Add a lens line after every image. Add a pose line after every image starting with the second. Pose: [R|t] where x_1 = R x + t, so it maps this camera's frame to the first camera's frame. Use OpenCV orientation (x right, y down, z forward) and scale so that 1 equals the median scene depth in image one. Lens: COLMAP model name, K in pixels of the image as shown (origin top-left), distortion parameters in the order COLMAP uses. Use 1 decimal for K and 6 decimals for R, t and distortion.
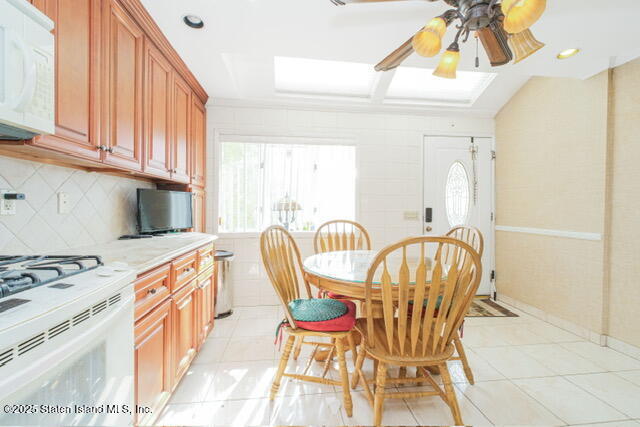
lens RADIAL K [[273.4, 0, 322.7], [0, 273.4, 209.2], [0, 0, 1]] dist [0.001426, -0.000834]
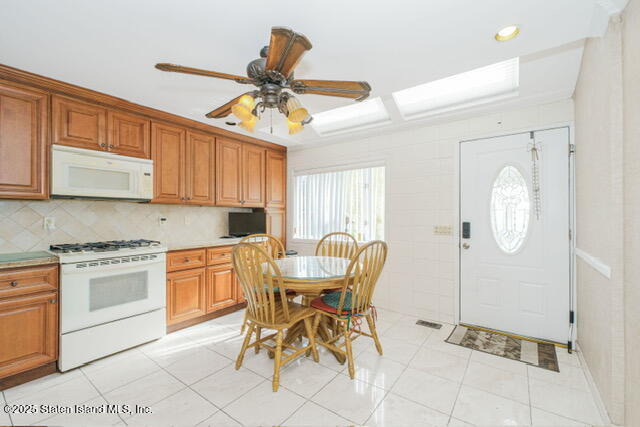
lens RADIAL K [[273.4, 0, 320.2], [0, 273.4, 218.4], [0, 0, 1]] dist [0.001426, -0.000834]
pose [[0.731596, -0.003025, -0.681732, 1.152246], [0.000640, 0.999993, -0.003751, -0.025705], [0.681738, 0.002308, 0.731593, 0.044280]]
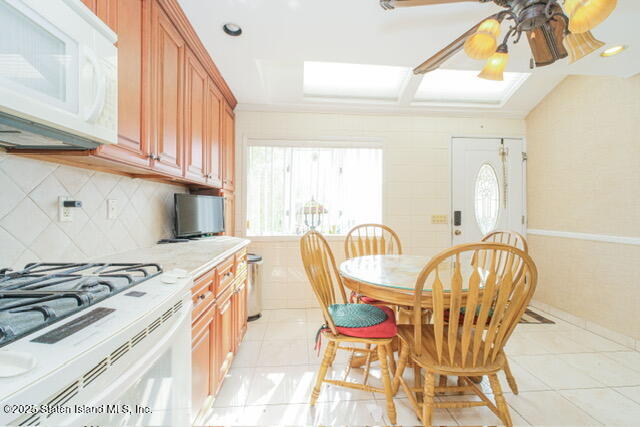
lens RADIAL K [[273.4, 0, 326.3], [0, 273.4, 209.9], [0, 0, 1]] dist [0.001426, -0.000834]
pose [[0.999258, -0.002411, -0.038452, -0.078760], [0.002258, 0.999989, -0.004020, -0.010359], [0.038462, 0.003930, 0.999252, 0.002490]]
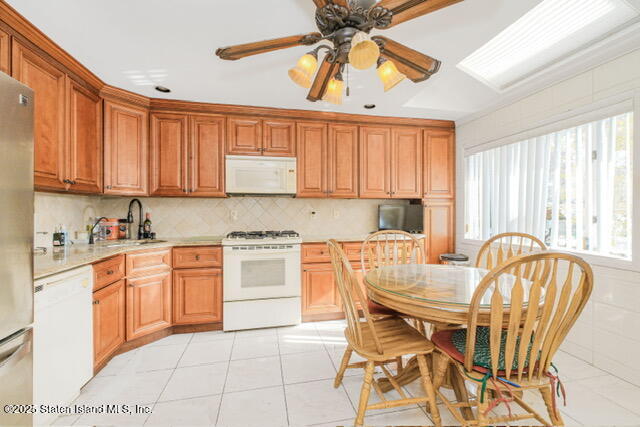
lens RADIAL K [[273.4, 0, 318.7], [0, 273.4, 212.2], [0, 0, 1]] dist [0.001426, -0.000834]
pose [[0.085610, -0.010386, -0.996275, 1.082911], [-0.004248, 0.999933, -0.010789, -0.009516], [0.996320, 0.005156, 0.085560, 0.501106]]
